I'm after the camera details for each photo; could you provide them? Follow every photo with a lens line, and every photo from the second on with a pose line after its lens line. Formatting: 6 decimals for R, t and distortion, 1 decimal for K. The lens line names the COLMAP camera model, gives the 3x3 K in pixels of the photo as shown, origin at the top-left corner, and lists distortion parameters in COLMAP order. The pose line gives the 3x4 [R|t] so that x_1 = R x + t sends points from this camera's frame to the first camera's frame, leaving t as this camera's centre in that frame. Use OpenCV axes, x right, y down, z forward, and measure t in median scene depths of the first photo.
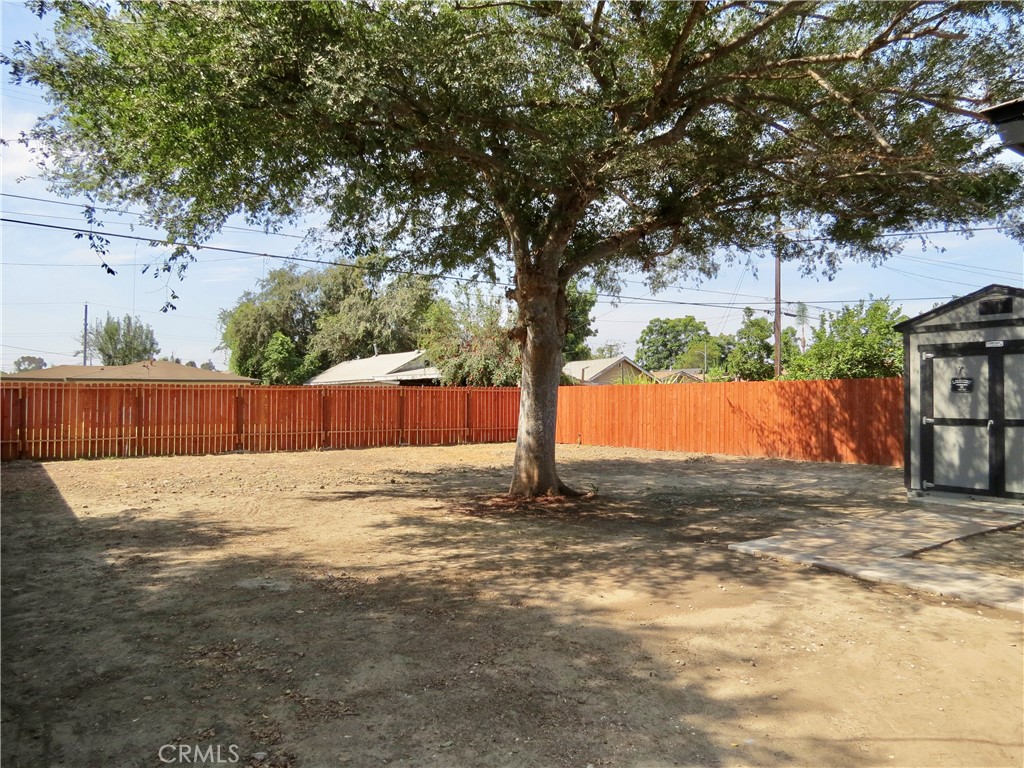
lens RADIAL K [[730.9, 0, 510.6], [0, 730.9, 381.8], [0, 0, 1]] dist [-0.032411, 0.009835]
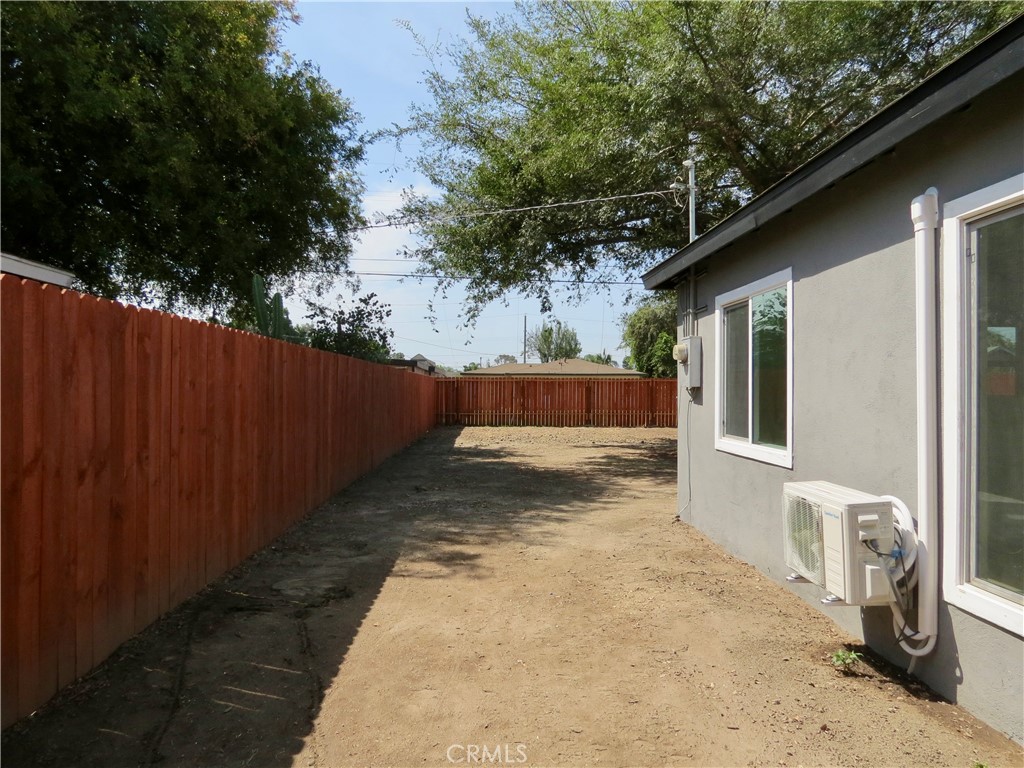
lens RADIAL K [[730.9, 0, 510.6], [0, 730.9, 381.8], [0, 0, 1]] dist [-0.032411, 0.009835]
pose [[0.834228, -0.000326, -0.551419, 0.337461], [0.006000, 0.999946, 0.008487, -0.001015], [0.551387, -0.010388, 0.834185, -0.304804]]
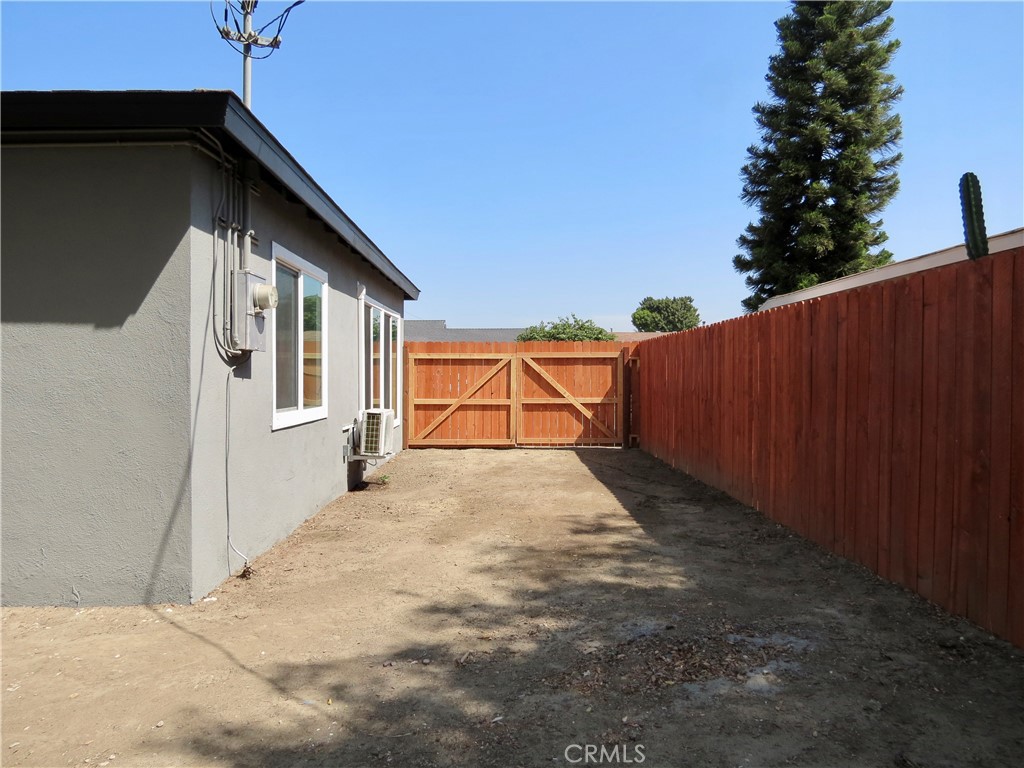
lens RADIAL K [[730.9, 0, 510.6], [0, 730.9, 381.8], [0, 0, 1]] dist [-0.032411, 0.009835]
pose [[-0.819899, -0.008524, 0.572444, -0.084184], [-0.014344, 0.999881, -0.005655, 0.020220], [-0.572328, -0.012848, -0.819924, 0.332302]]
